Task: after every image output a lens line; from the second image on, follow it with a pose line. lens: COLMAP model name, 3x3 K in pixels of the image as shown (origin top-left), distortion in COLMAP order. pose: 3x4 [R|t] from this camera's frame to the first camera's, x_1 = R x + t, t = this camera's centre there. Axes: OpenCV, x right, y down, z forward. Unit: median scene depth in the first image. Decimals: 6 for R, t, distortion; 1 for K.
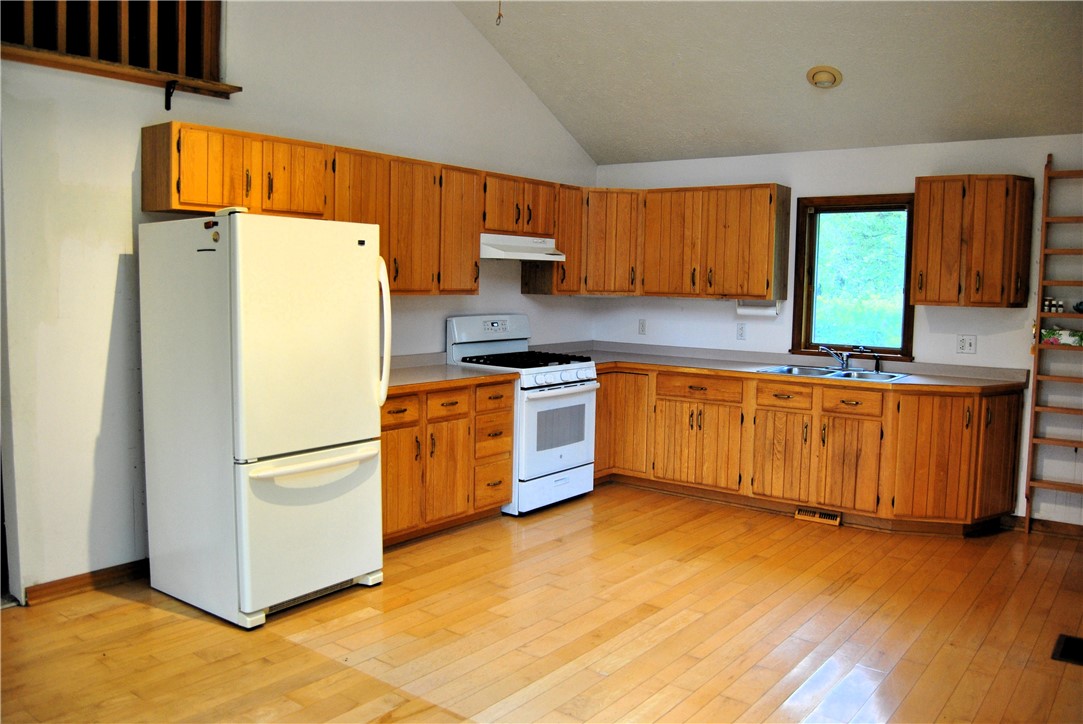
lens RADIAL K [[857.8, 0, 541.7], [0, 857.8, 360.3], [0, 0, 1]] dist [-0.090615, 0.033284]
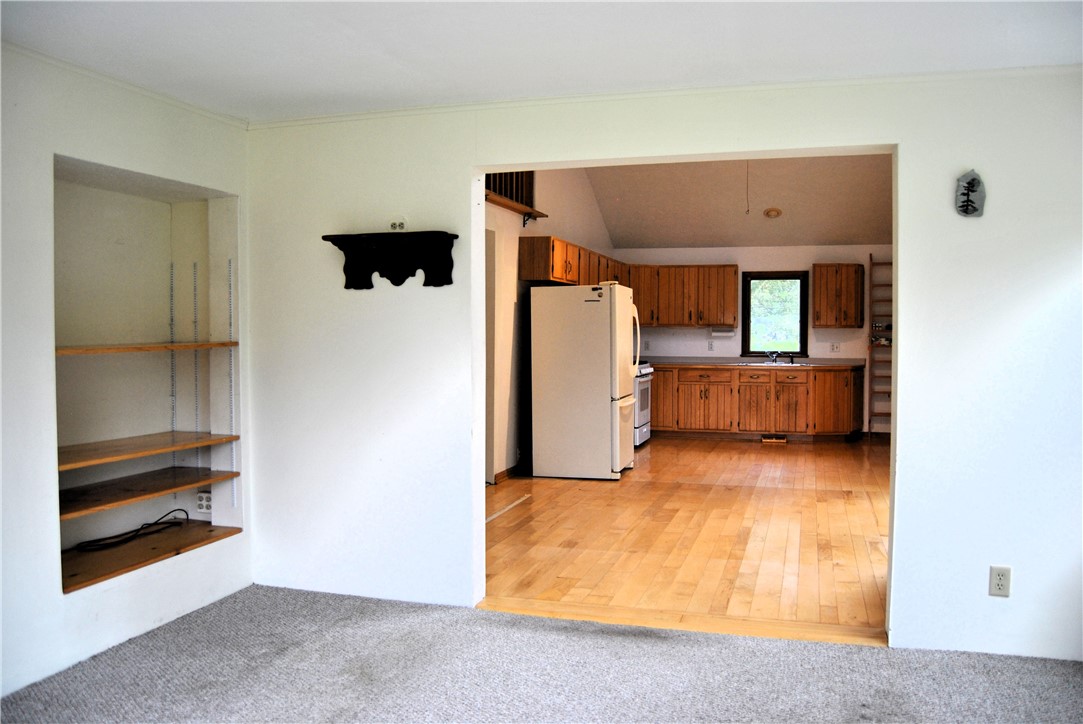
lens RADIAL K [[857.8, 0, 547.3], [0, 857.8, 366.7], [0, 0, 1]] dist [-0.090615, 0.033284]
pose [[0.936203, -0.027818, 0.350358, -0.800386], [0.044222, 0.998264, -0.038905, 0.071494], [-0.348667, 0.051916, 0.935808, -0.610390]]
